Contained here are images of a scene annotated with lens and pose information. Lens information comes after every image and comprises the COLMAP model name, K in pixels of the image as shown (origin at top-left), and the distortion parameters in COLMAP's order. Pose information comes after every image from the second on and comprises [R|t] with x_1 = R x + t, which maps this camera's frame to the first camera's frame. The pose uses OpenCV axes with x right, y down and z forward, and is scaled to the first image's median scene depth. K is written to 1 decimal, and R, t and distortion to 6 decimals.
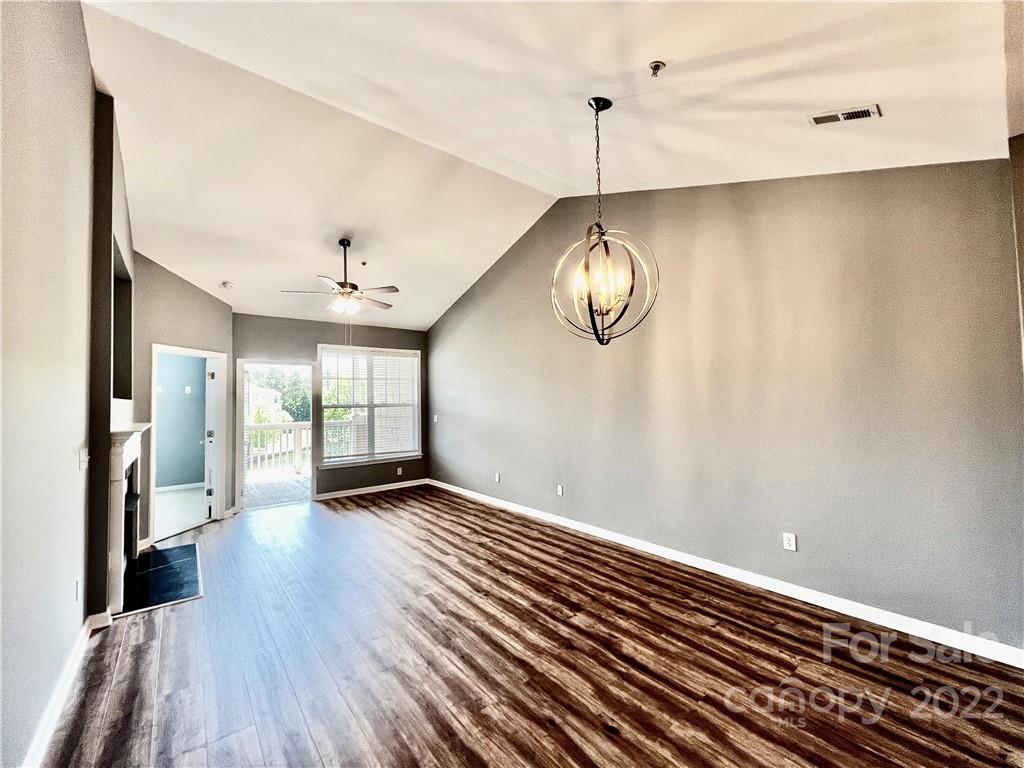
lens RADIAL K [[411.1, 0, 510.4], [0, 411.1, 383.6], [0, 0, 1]] dist [-0.002124, 0.000011]
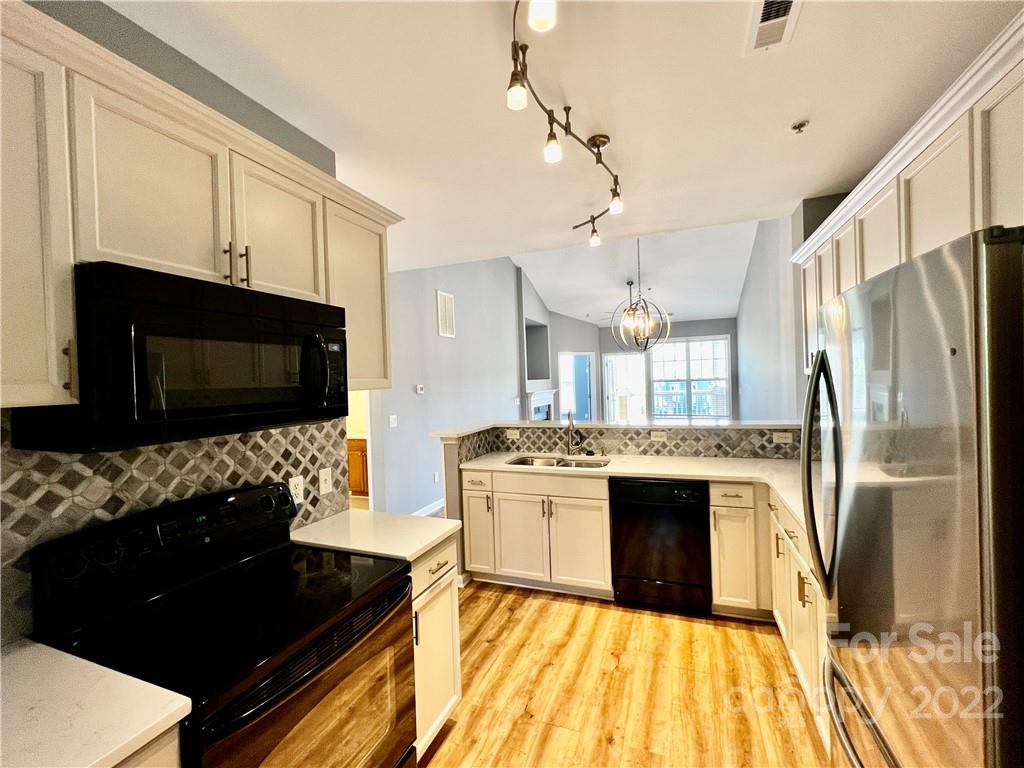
lens RADIAL K [[443.8, 0, 508.6], [0, 443.8, 384.6], [0, 0, 1]] dist [-0.000080, -0.000018]
pose [[0.494192, 0.012145, -0.869268, 1.098775], [0.056902, 0.997306, 0.046283, -0.057007], [0.867488, -0.072336, 0.492170, -0.395566]]
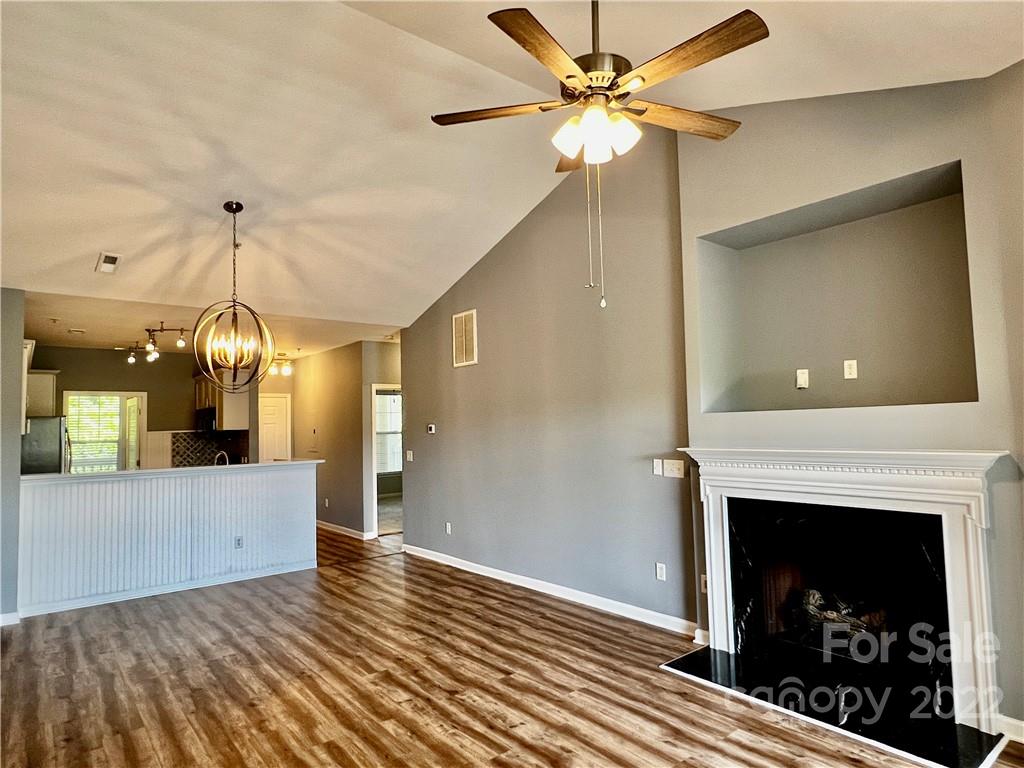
lens RADIAL K [[597.1, 0, 511.7], [0, 597.1, 391.5], [0, 0, 1]] dist [0.001293, 0.000272]
pose [[-0.998929, 0.045188, -0.009924, -0.383730], [0.045939, 0.994210, -0.097135, 0.073611], [0.005478, -0.097487, -0.995222, 1.760332]]
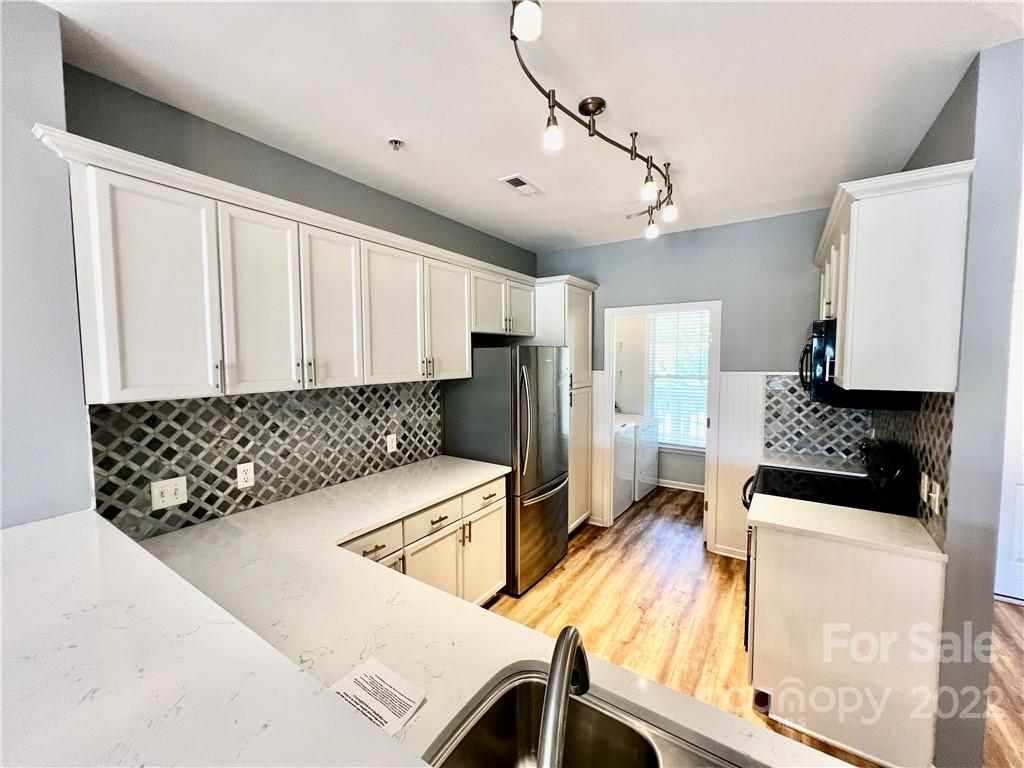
lens RADIAL K [[411.1, 0, 510.4], [0, 411.1, 383.6], [0, 0, 1]] dist [-0.002124, 0.000011]
pose [[-0.296695, -0.040992, 0.954092, 0.262393], [-0.028153, 0.999020, 0.034167, -0.047443], [-0.954557, -0.016723, -0.297558, 0.206152]]
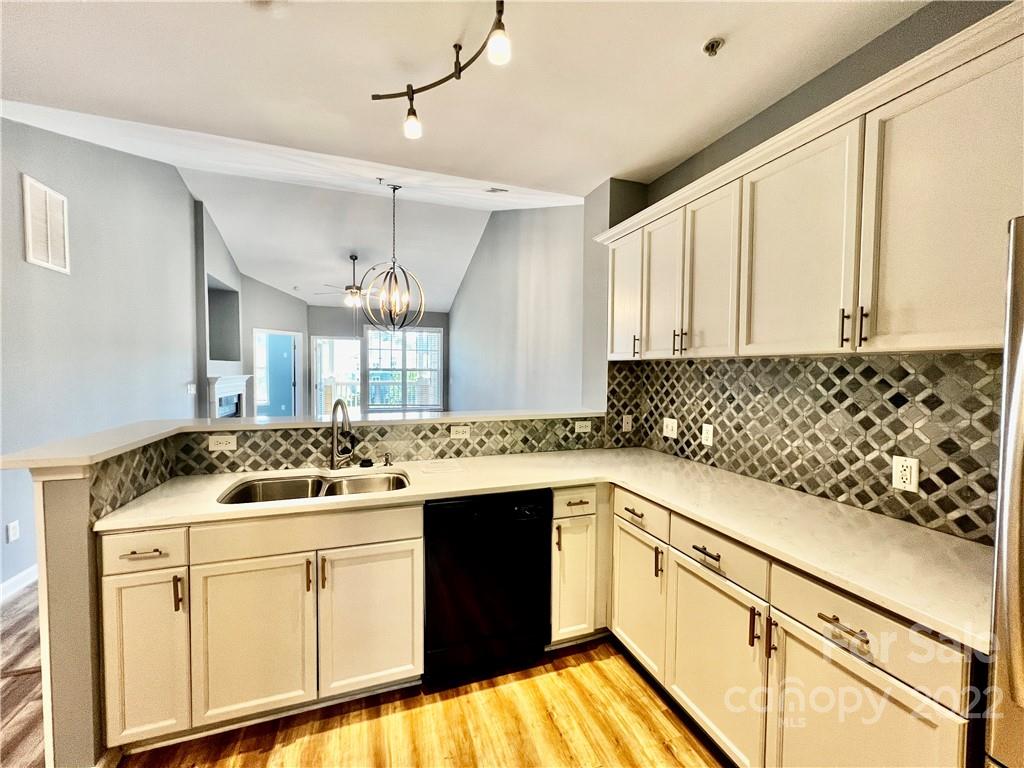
lens RADIAL K [[411.1, 0, 510.4], [0, 411.1, 383.6], [0, 0, 1]] dist [-0.002124, 0.000011]
pose [[0.942828, 0.041015, -0.330747, 0.761821], [-0.015565, 0.996734, 0.079235, -0.022670], [0.332917, -0.069556, 0.940387, -0.272620]]
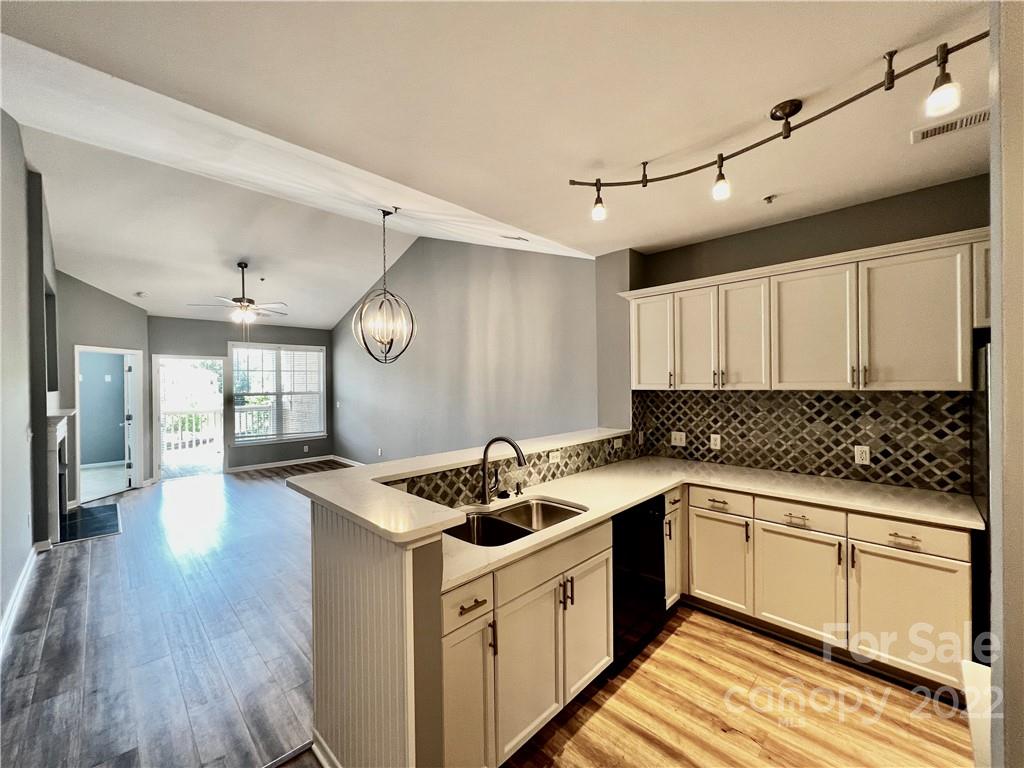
lens RADIAL K [[411.1, 0, 510.4], [0, 411.1, 383.6], [0, 0, 1]] dist [-0.002124, 0.000011]
pose [[0.994123, 0.009333, 0.107854, 0.332095], [-0.013681, 0.999120, 0.039639, -0.053443], [-0.107389, -0.040882, 0.993376, -0.412285]]
